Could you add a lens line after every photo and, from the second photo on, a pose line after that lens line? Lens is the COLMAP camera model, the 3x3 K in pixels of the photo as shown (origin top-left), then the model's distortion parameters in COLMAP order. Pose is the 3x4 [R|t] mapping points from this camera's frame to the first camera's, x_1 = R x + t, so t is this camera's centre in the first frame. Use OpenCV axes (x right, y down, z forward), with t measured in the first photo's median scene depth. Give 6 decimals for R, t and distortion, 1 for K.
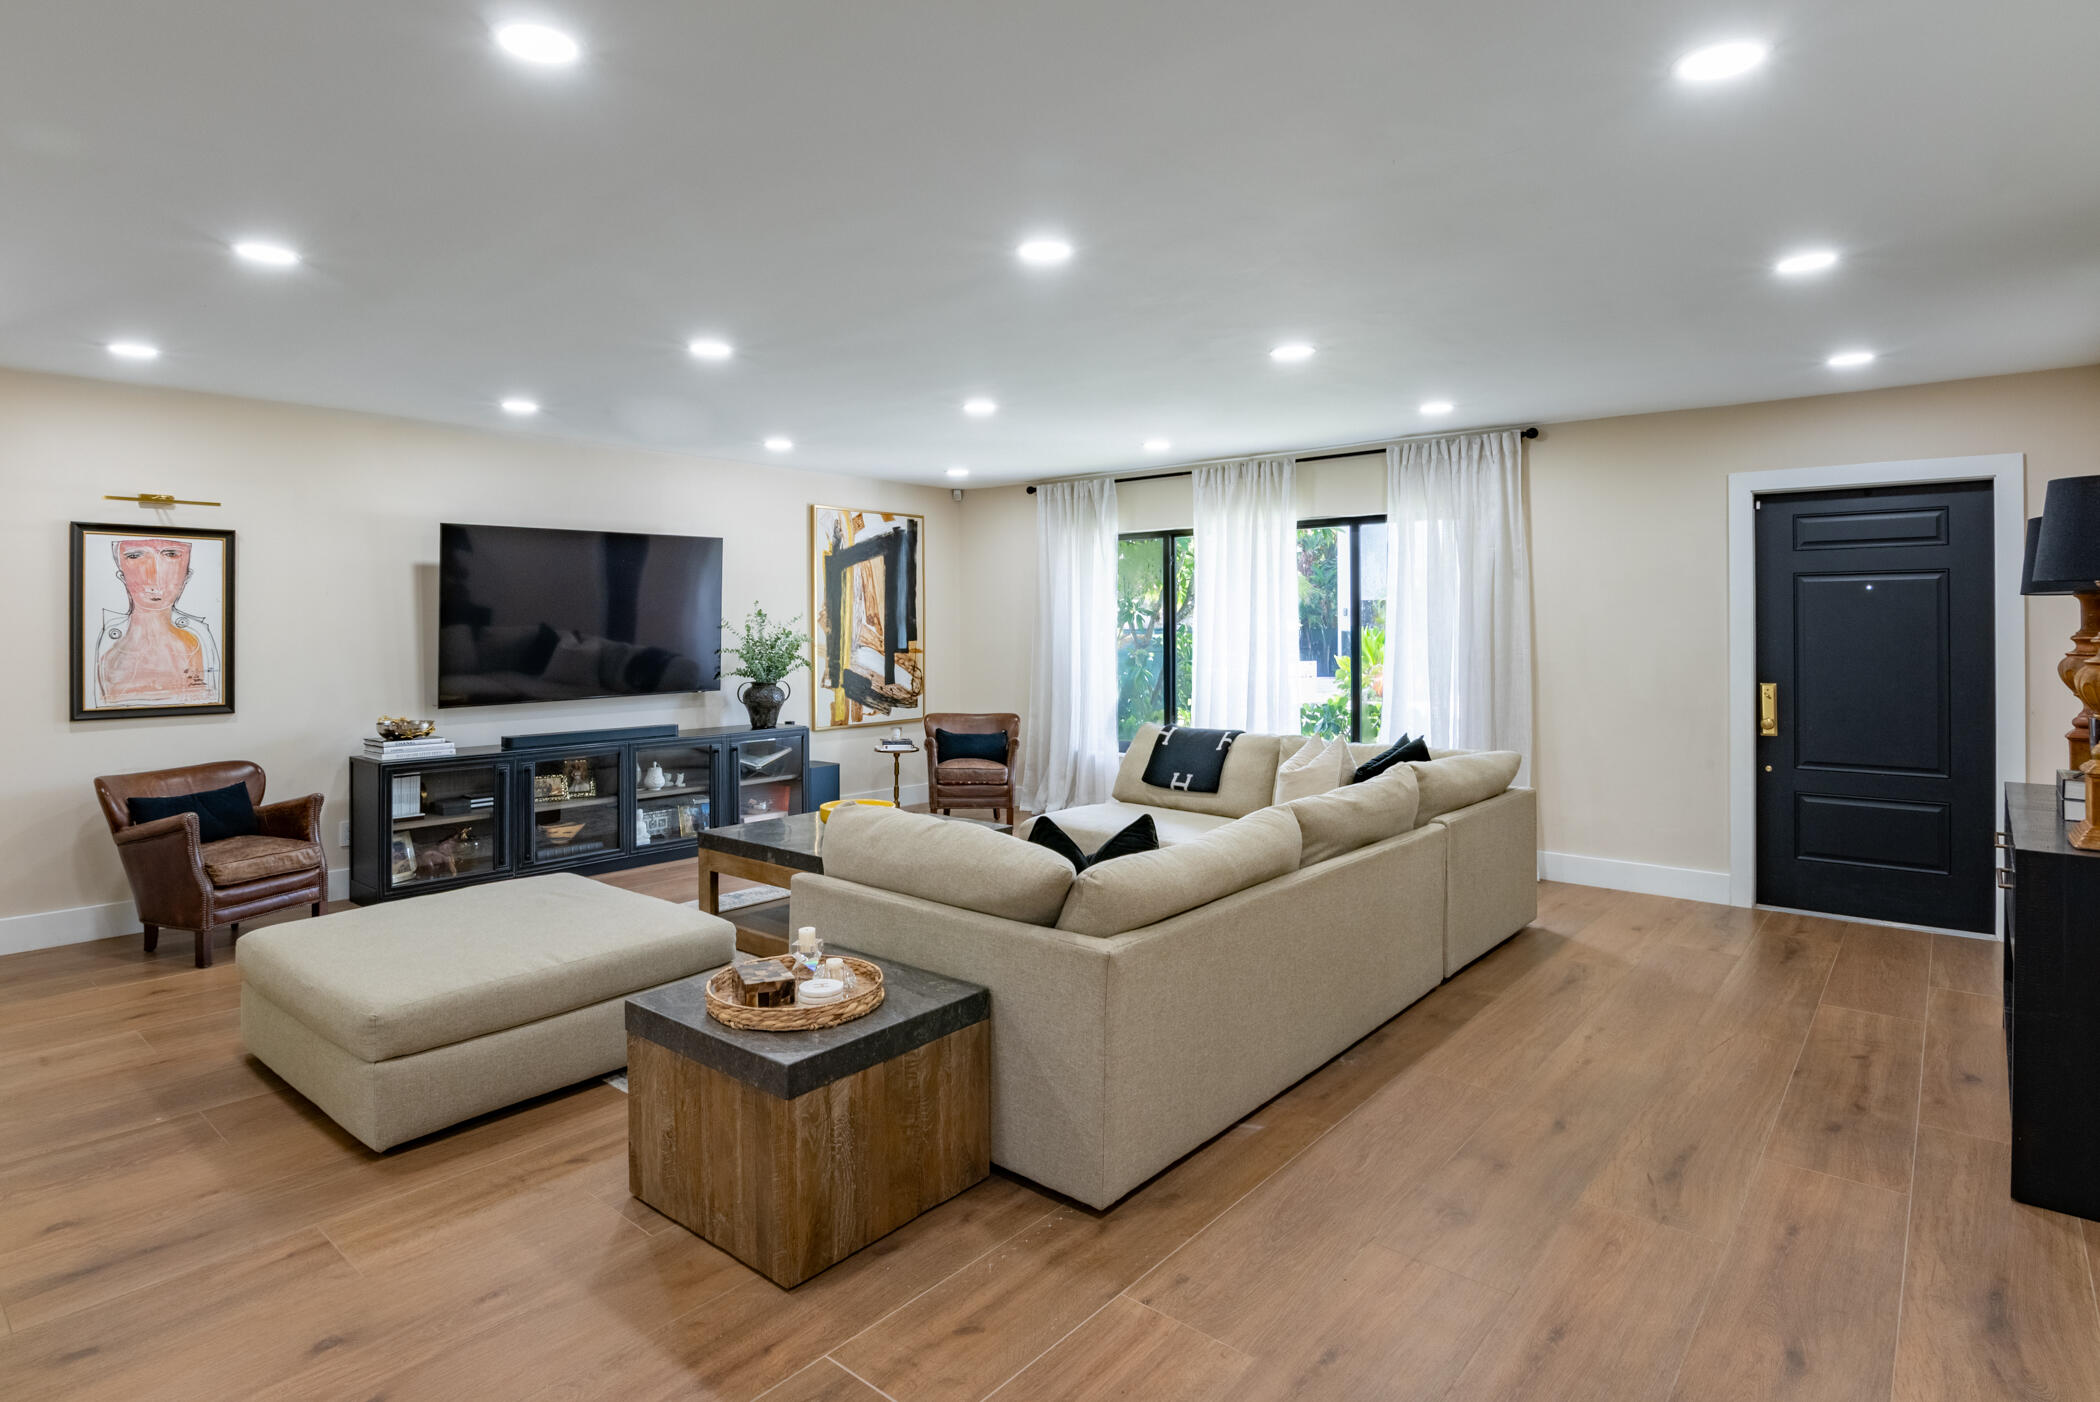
lens RADIAL K [[1118.8, 0, 1015.7], [0, 1118.8, 623.6], [0, 0, 1]] dist [-0.018463, -0.000902]
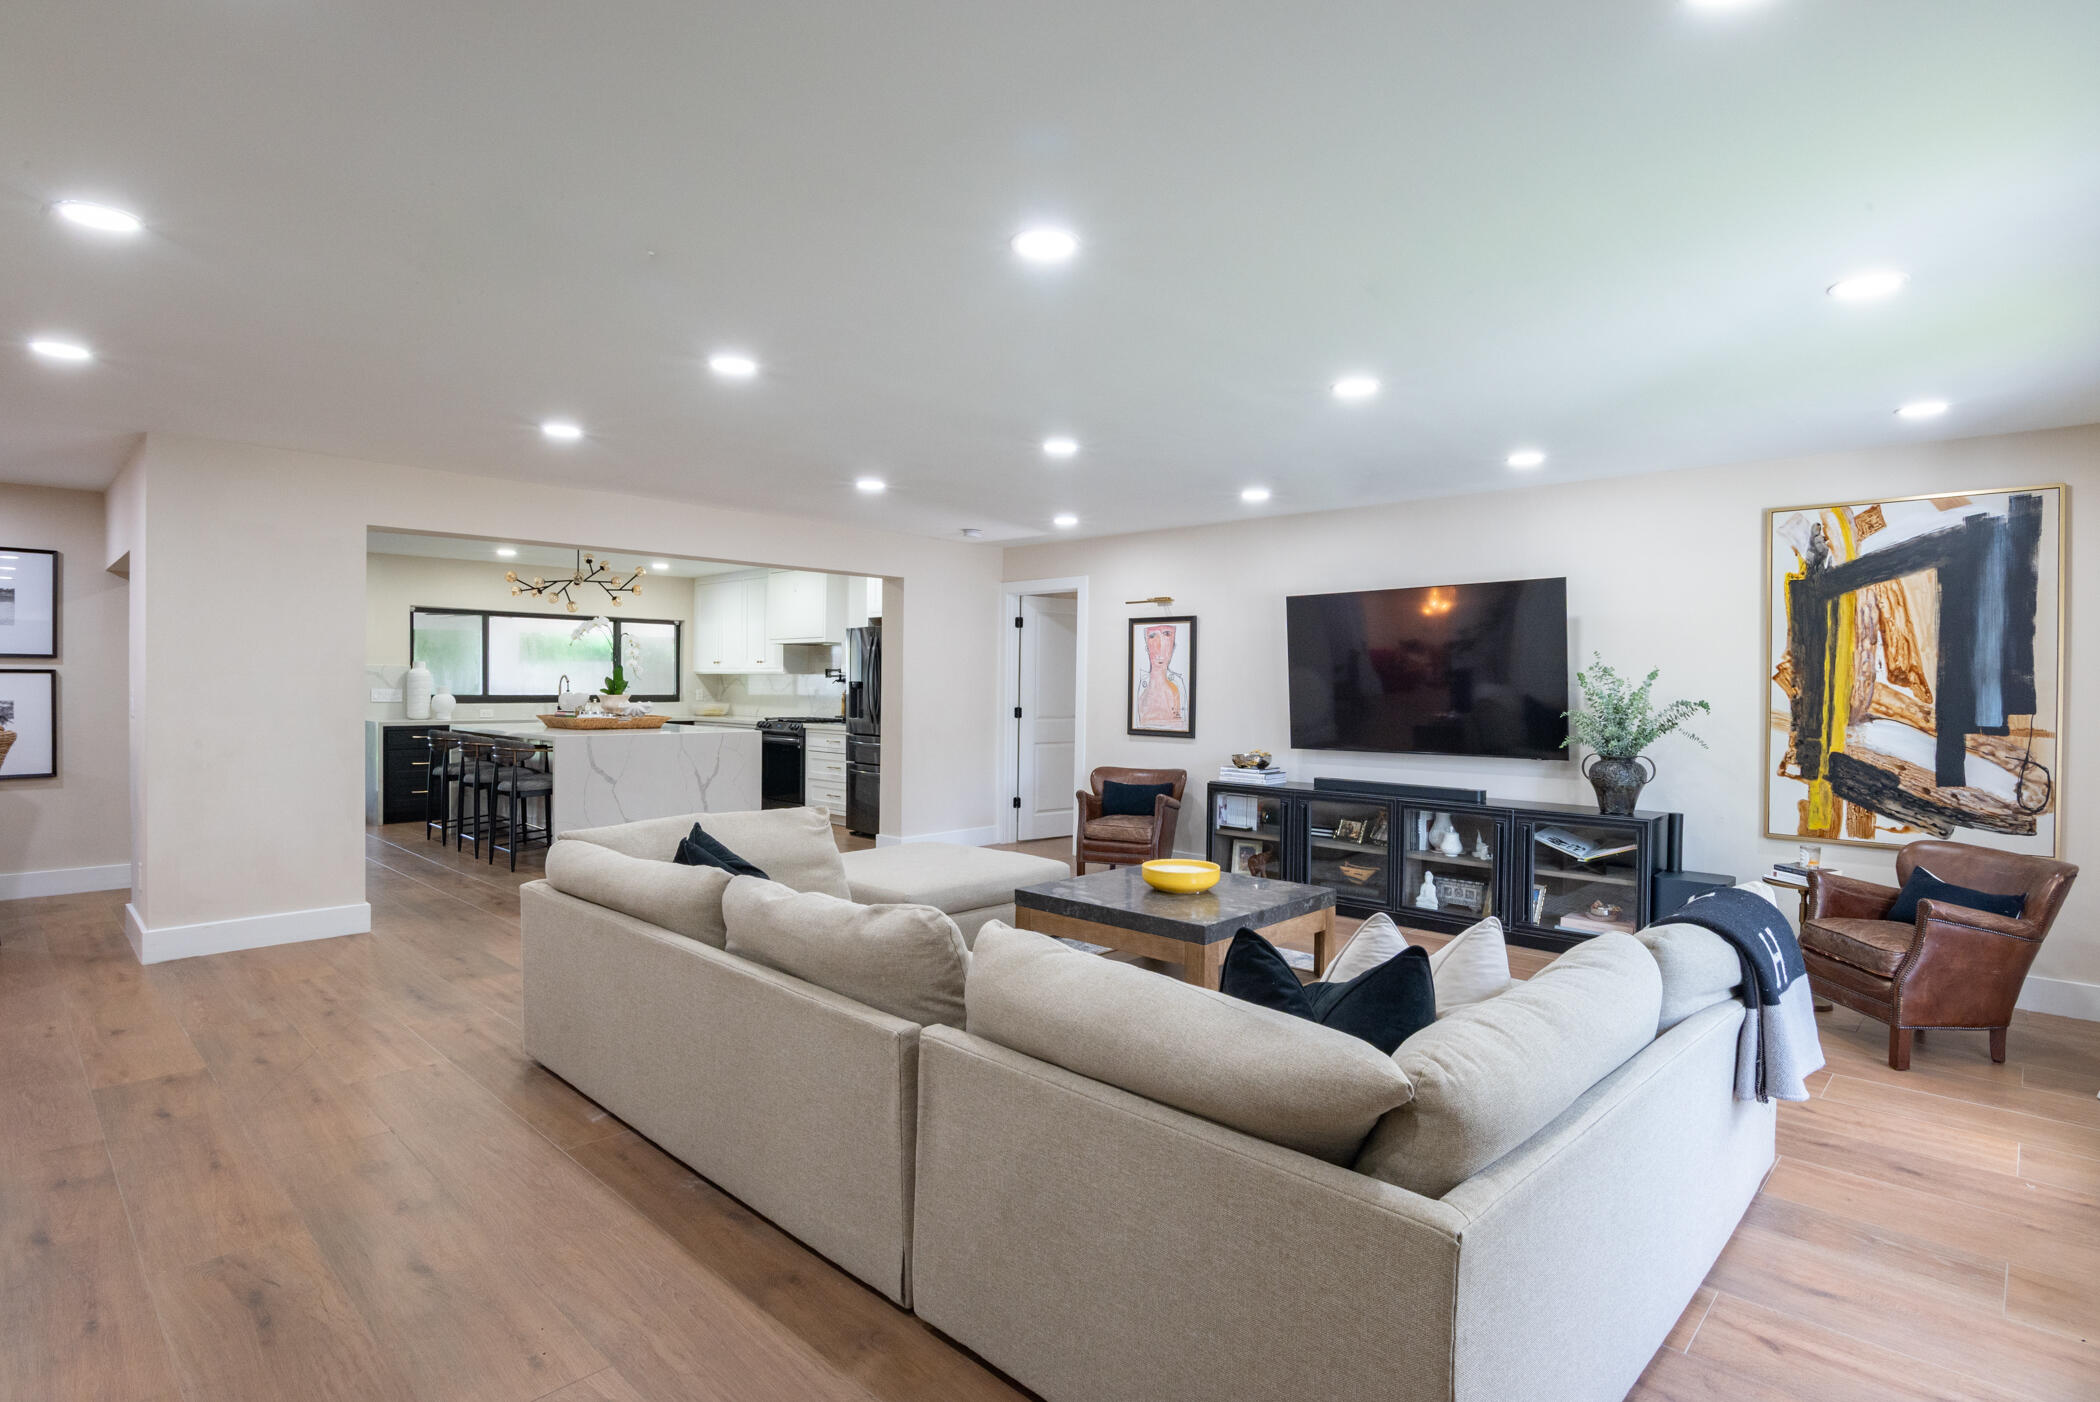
lens RADIAL K [[1063.2, 0, 1055.1], [0, 1063.2, 692.1], [0, 0, 1]] dist [-0.016858, -0.000821]
pose [[-0.055749, 0.011658, -0.998377, 0.763148], [-0.007520, 0.999899, 0.012095, 0.002987], [0.998416, 0.008183, -0.055656, 0.926974]]
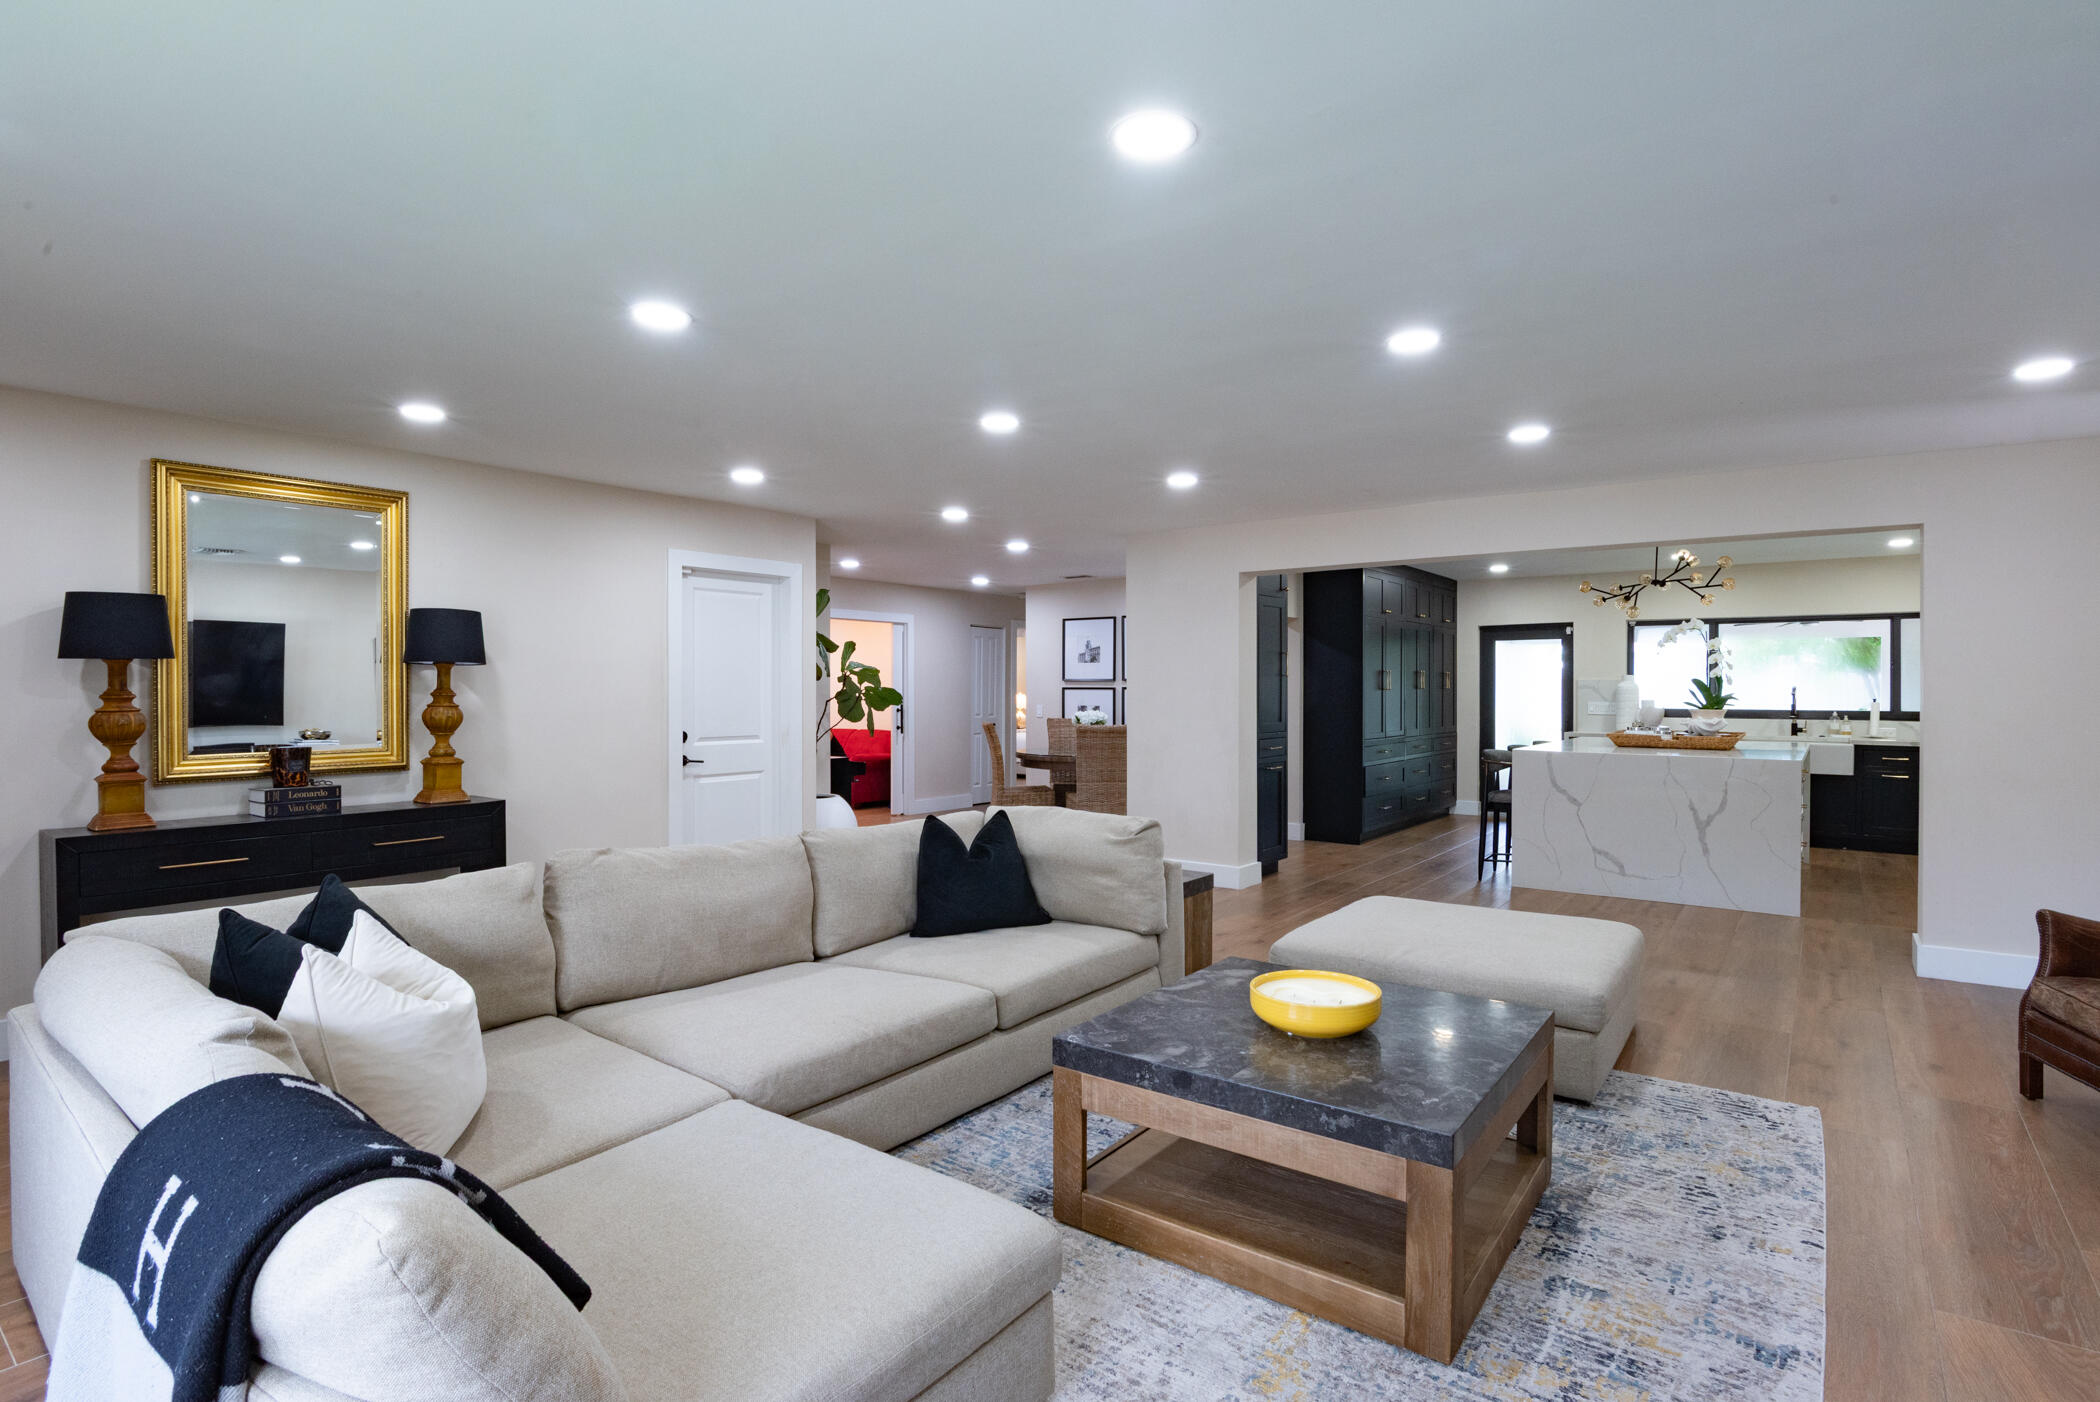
lens RADIAL K [[1013.9, 0, 1053.5], [0, 1013.9, 704.1], [0, 0, 1]] dist [-0.000181, 0.000032]
pose [[-0.997344, 0.003084, -0.072771, 0.002046], [0.002043, 0.999895, 0.014375, 0.003929], [0.072808, 0.014188, -0.997245, 1.526717]]
